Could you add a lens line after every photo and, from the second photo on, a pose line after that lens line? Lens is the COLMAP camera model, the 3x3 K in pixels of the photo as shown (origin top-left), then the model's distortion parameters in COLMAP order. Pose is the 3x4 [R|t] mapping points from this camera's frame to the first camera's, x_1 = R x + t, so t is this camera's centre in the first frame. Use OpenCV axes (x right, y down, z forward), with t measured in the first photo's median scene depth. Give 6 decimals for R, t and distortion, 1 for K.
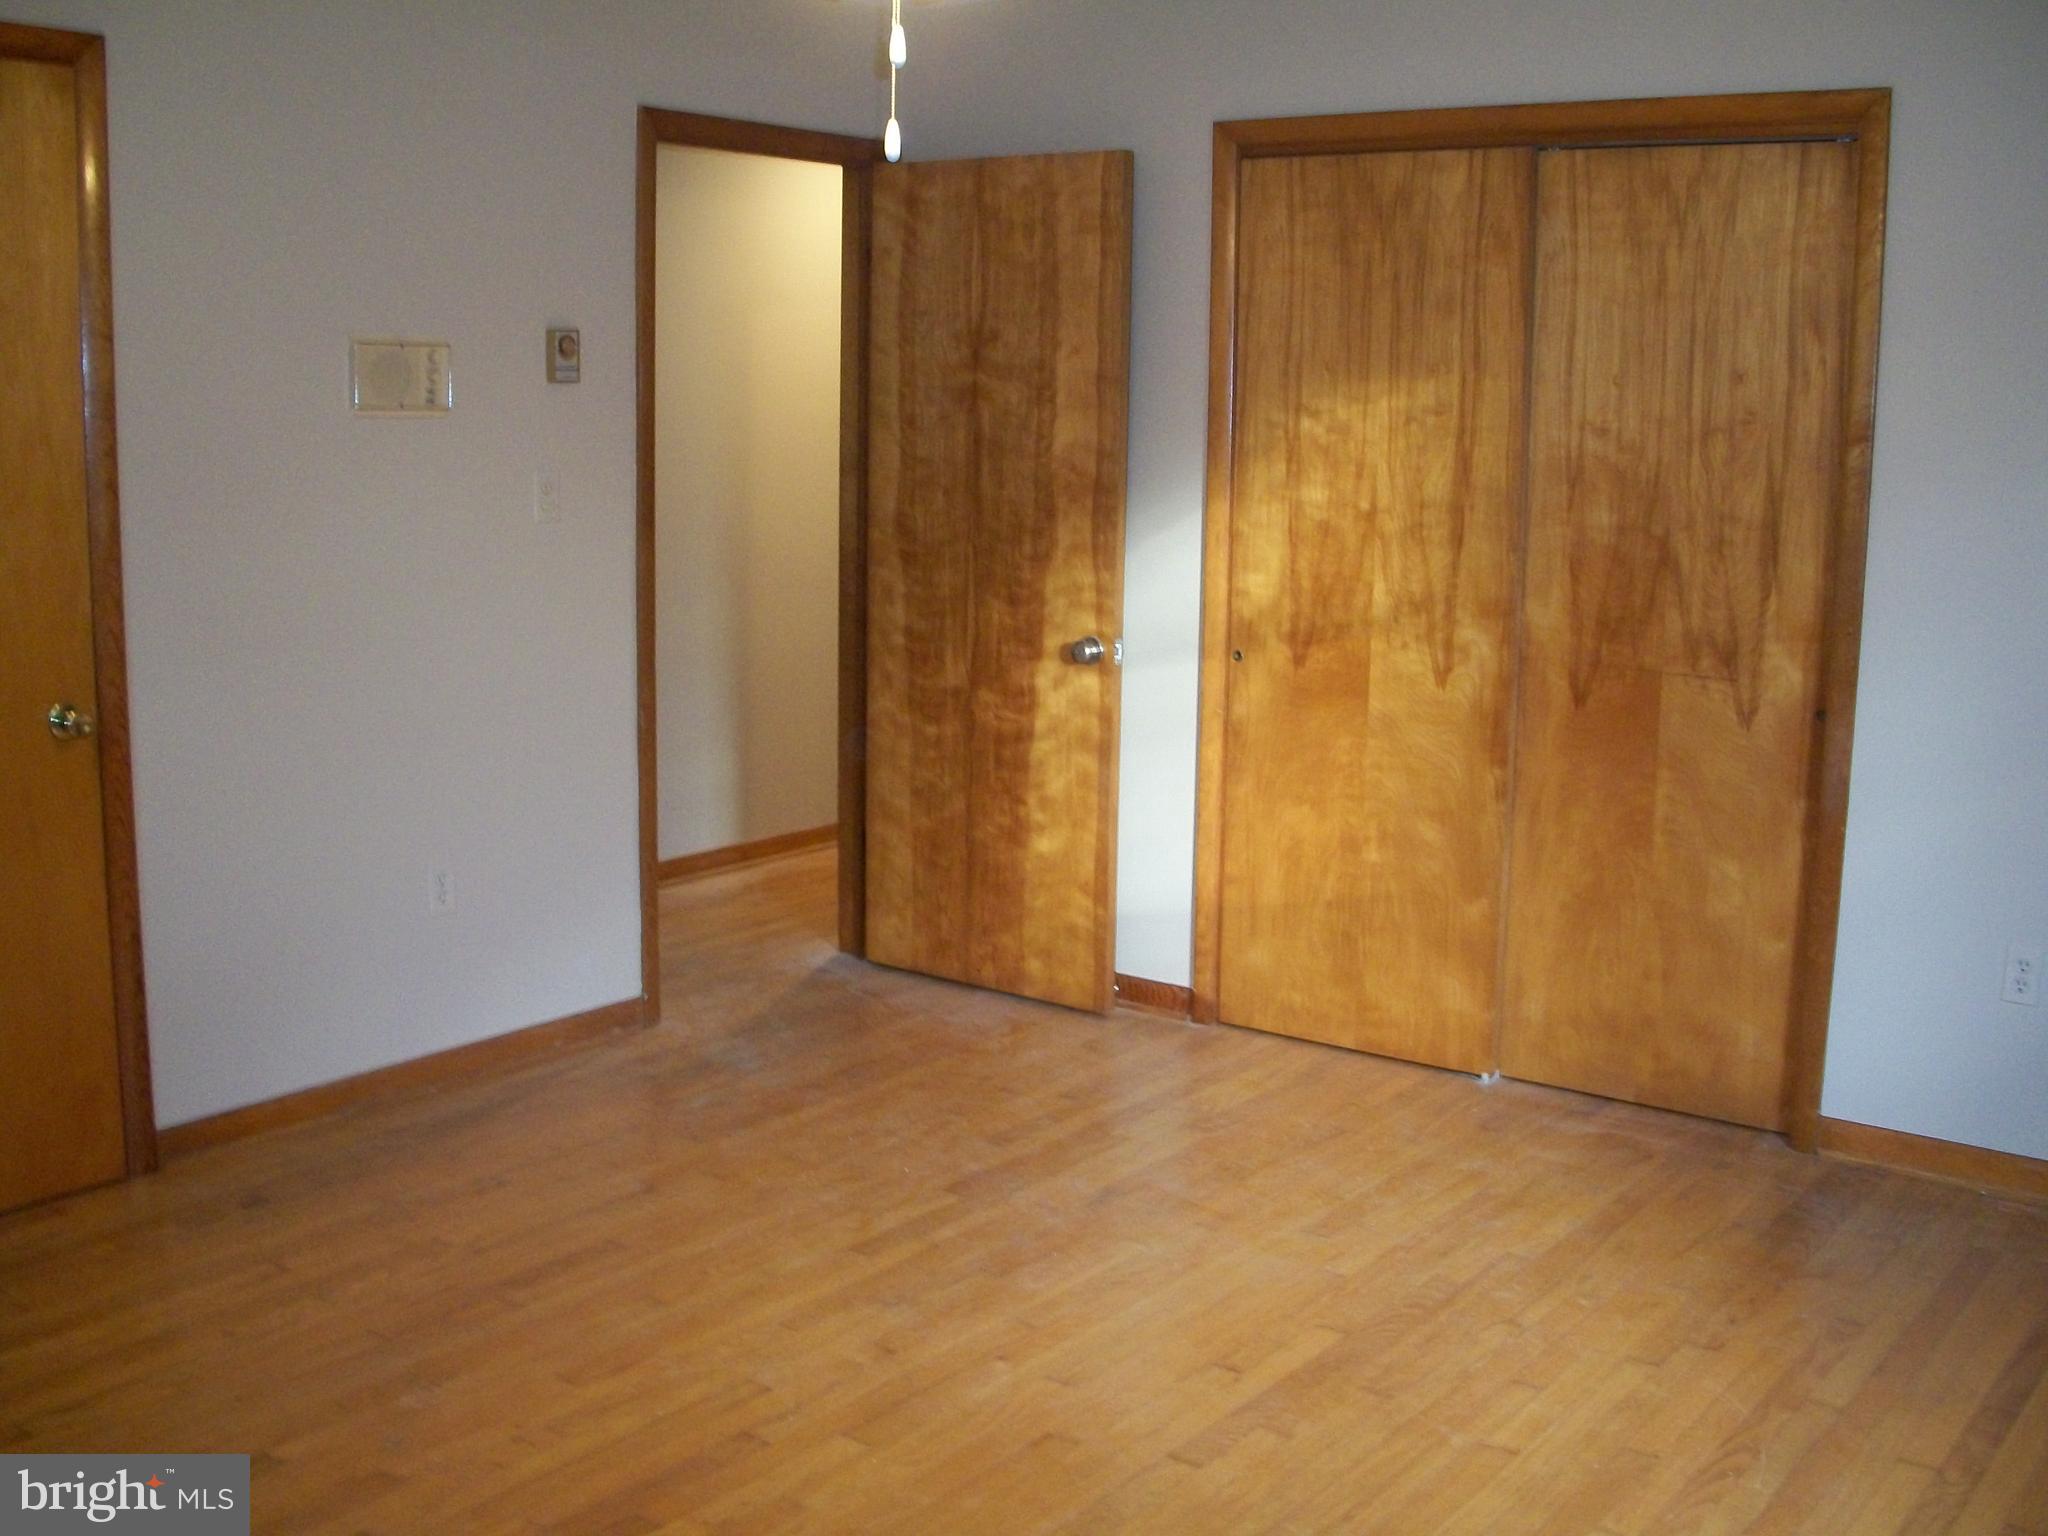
lens RADIAL K [[2150.9, 0, 1065.2], [0, 2150.9, 741.5], [0, 0, 1]] dist [-0.220510, 0.201422]
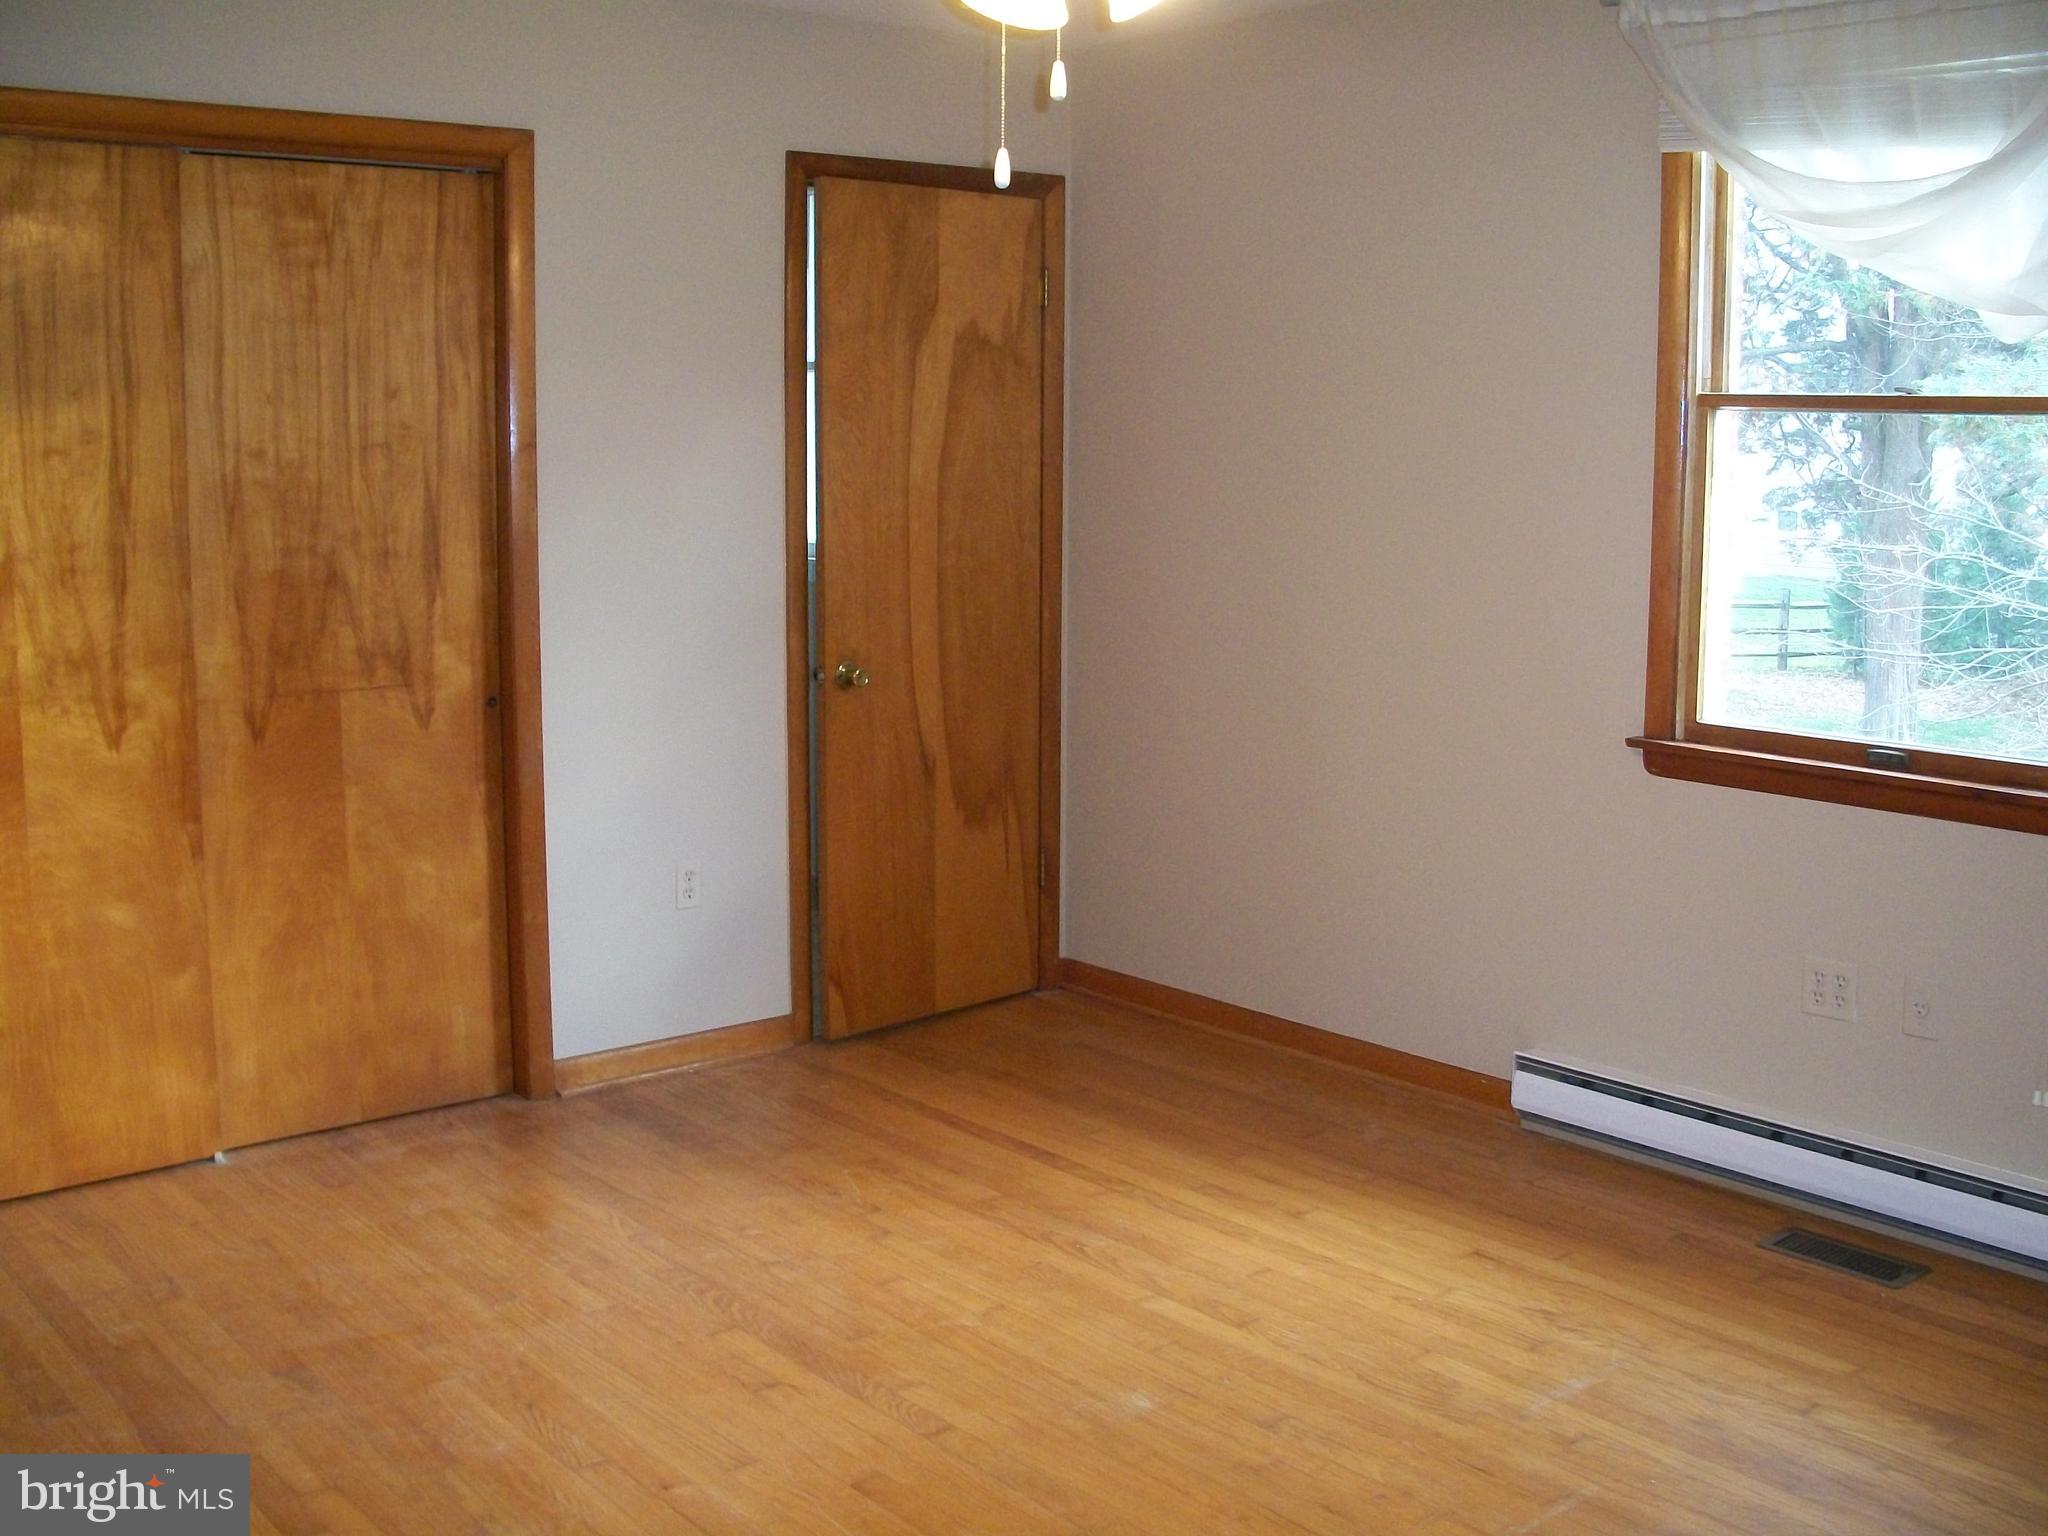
lens RADIAL K [[2150.9, 0, 1065.2], [0, 2150.9, 741.5], [0, 0, 1]] dist [-0.220510, 0.201422]
pose [[0.216905, -0.158368, 0.963261, -0.606182], [0.153811, 0.979972, 0.126481, -0.082293], [-0.963999, 0.120726, 0.236920, 0.439674]]
